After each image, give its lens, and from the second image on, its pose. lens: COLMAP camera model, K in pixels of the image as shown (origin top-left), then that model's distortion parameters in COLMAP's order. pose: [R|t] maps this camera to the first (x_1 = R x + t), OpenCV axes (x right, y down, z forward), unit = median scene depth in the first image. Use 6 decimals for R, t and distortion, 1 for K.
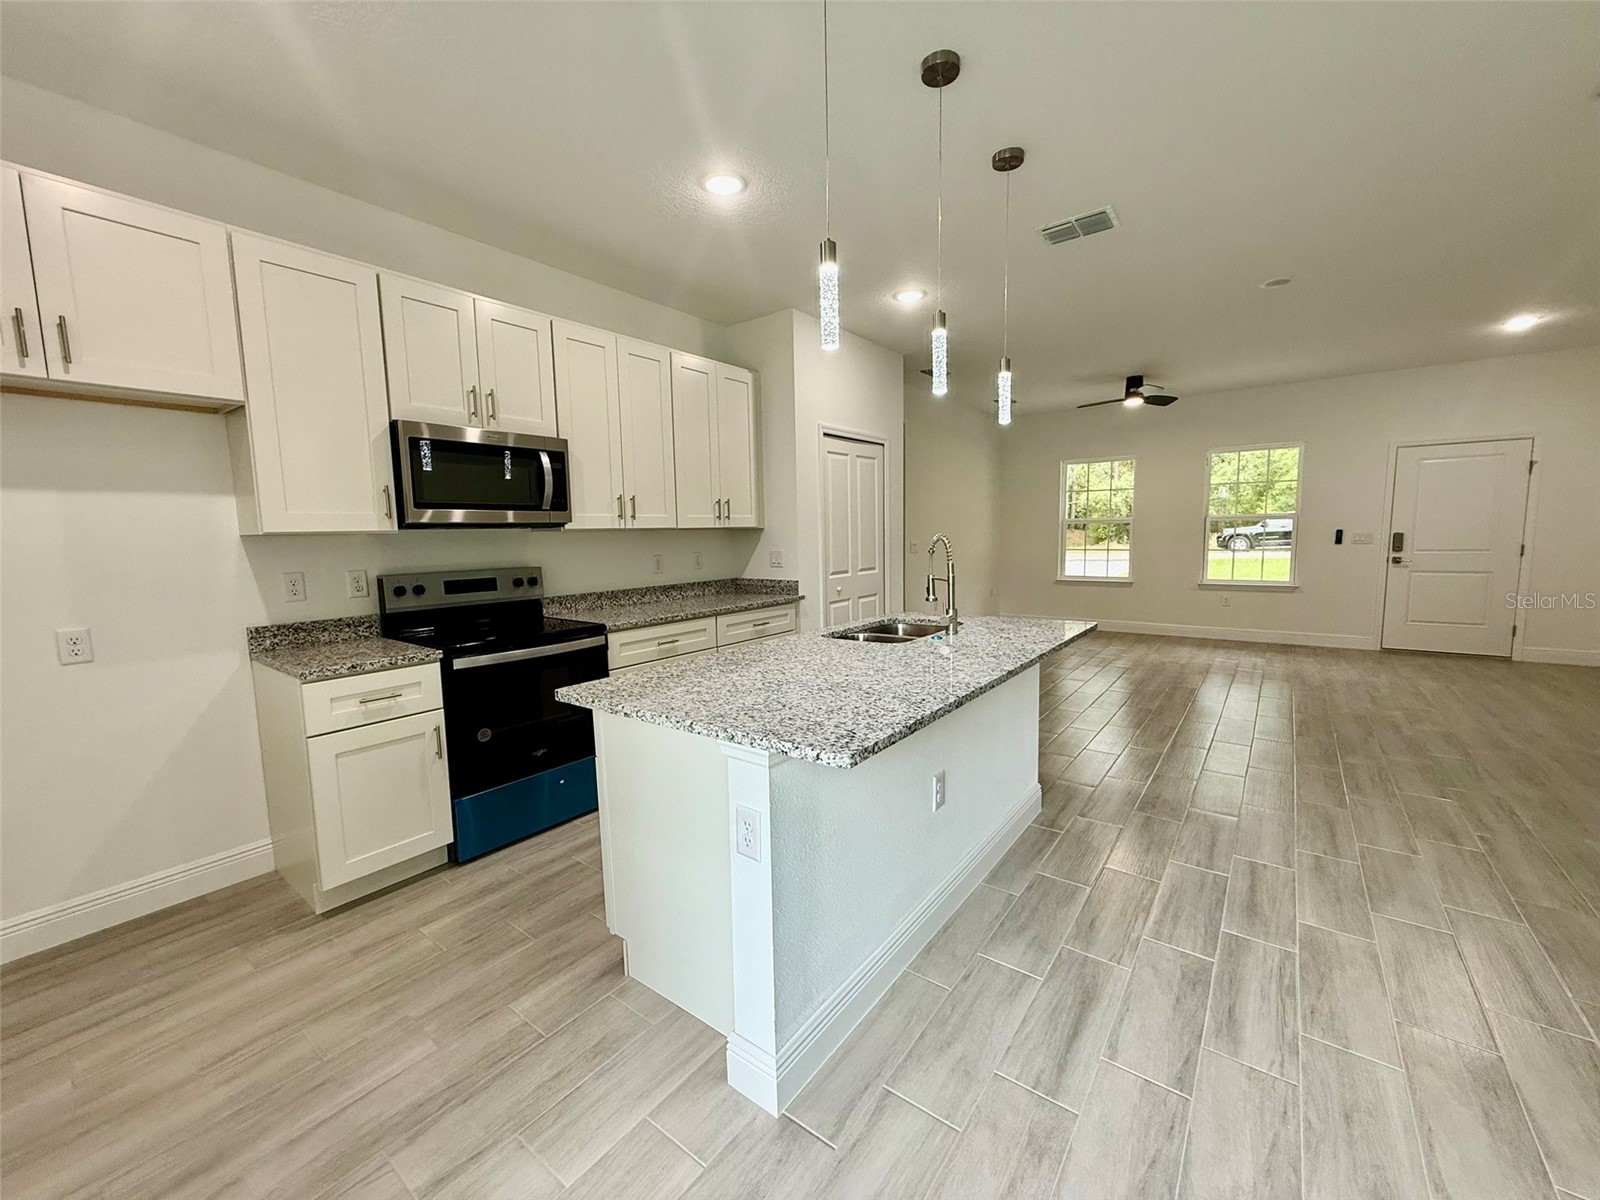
lens RADIAL K [[636.3, 0, 800.6], [0, 636.3, 597.4], [0, 0, 1]] dist [0.000962, -0.000003]
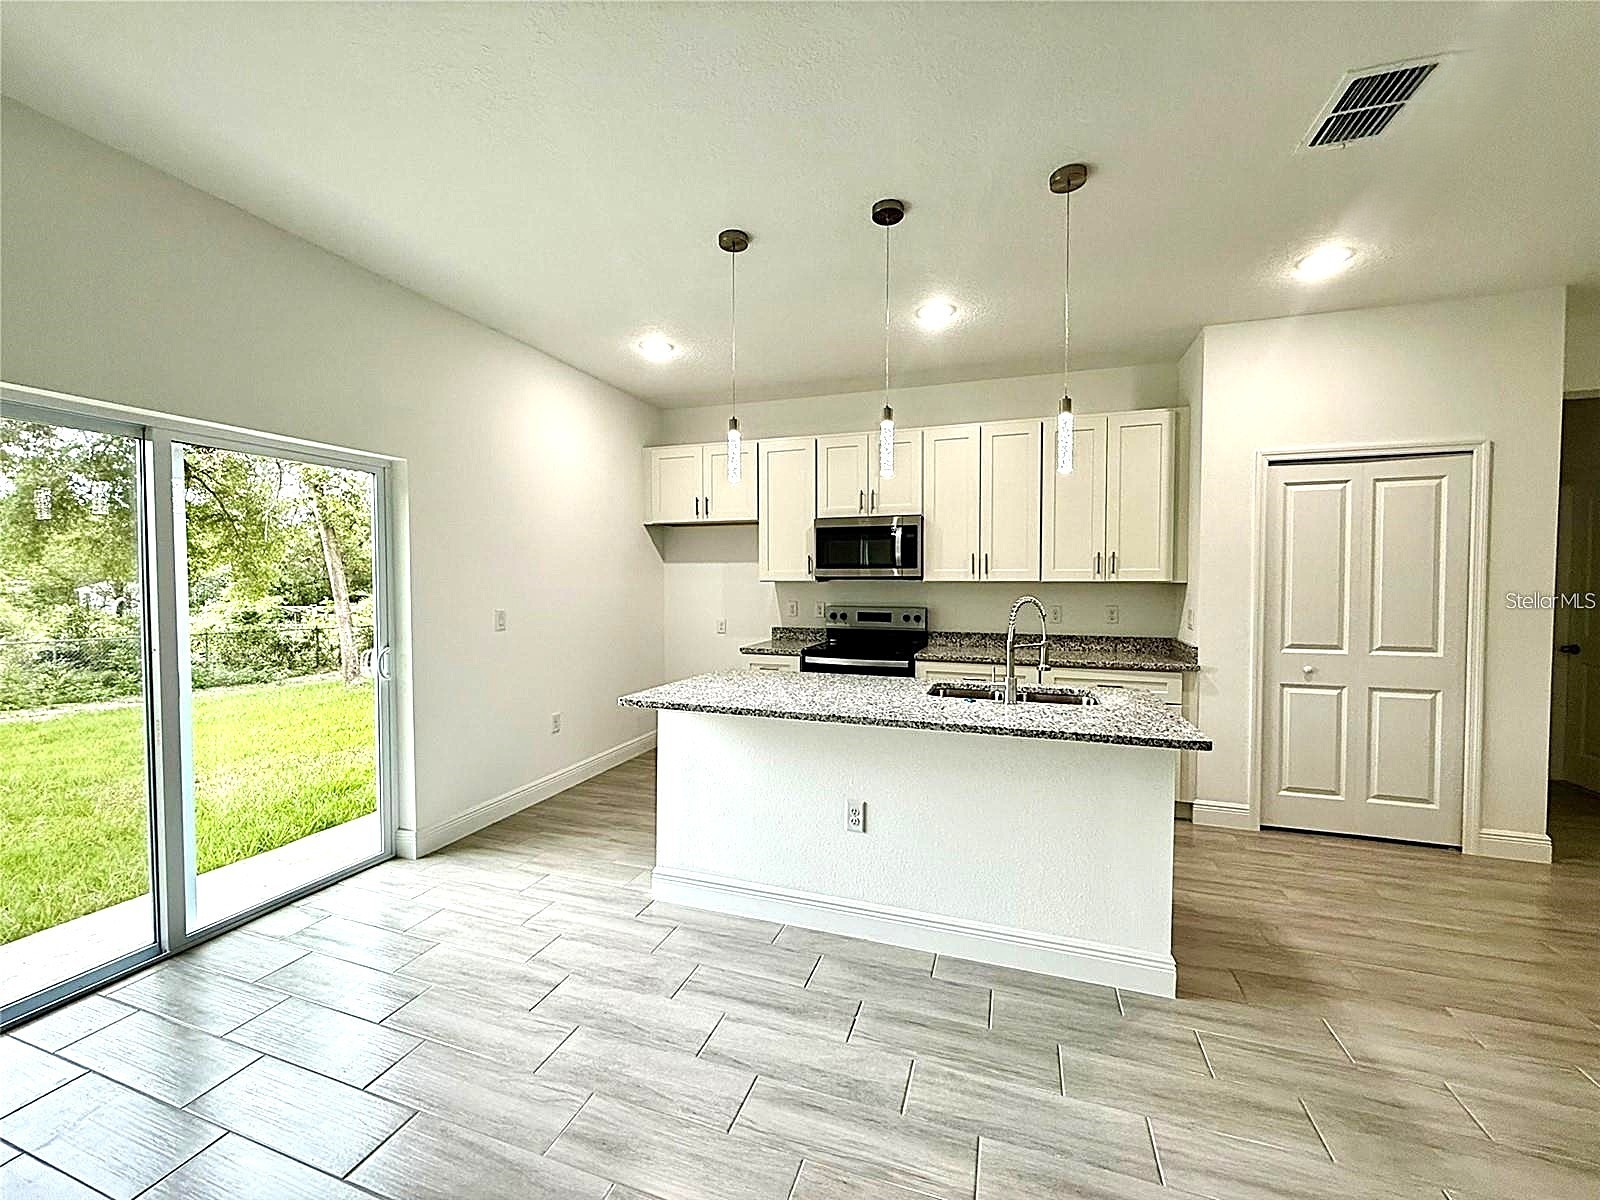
lens RADIAL K [[636.3, 0, 795.0], [0, 636.3, 603.3], [0, 0, 1]] dist [0.000962, -0.000003]
pose [[0.315192, 0.056905, -0.947320, 0.727583], [-0.104809, 0.994182, 0.024848, -0.058155], [0.943223, 0.091456, 0.319322, 0.282931]]
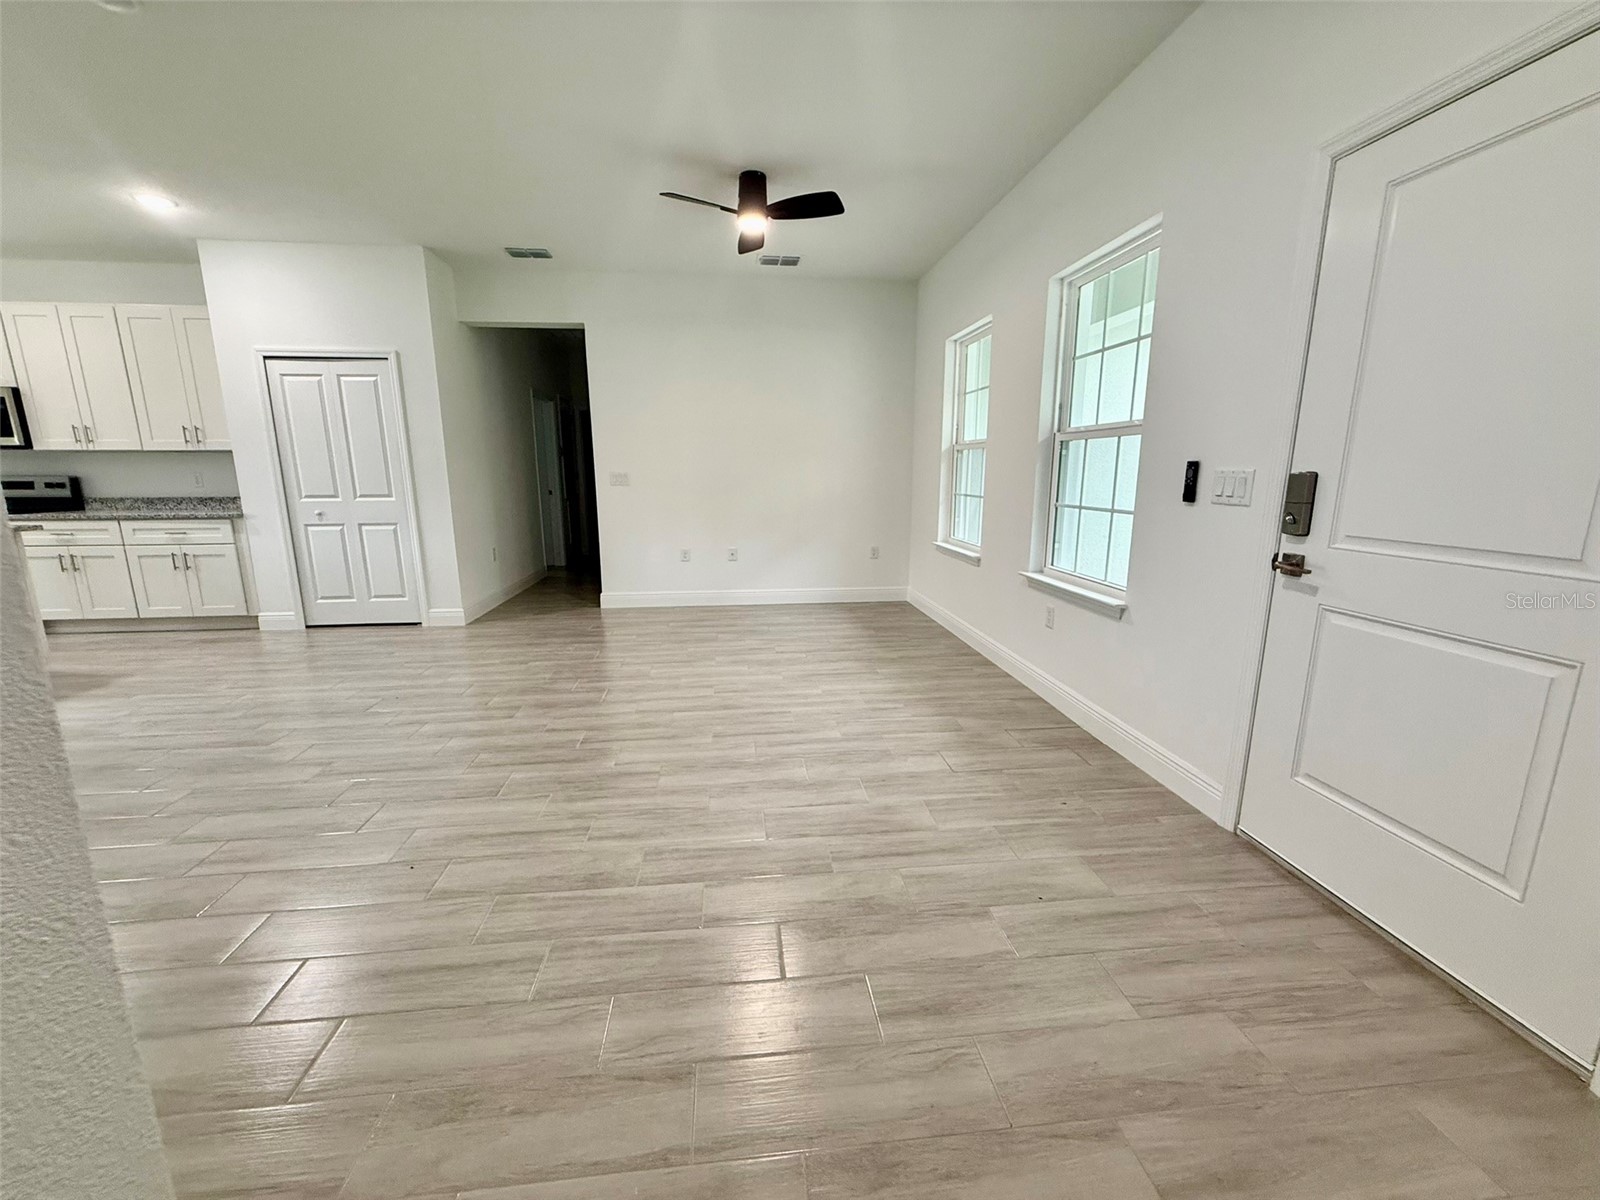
lens RADIAL K [[636.3, 0, 791.4], [0, 636.3, 602.5], [0, 0, 1]] dist [0.000962, -0.000003]
pose [[0.686059, 0.165030, -0.708582, 1.735808], [-0.087310, 0.985571, 0.145007, -0.111718], [0.722288, -0.037618, 0.690568, 1.096088]]
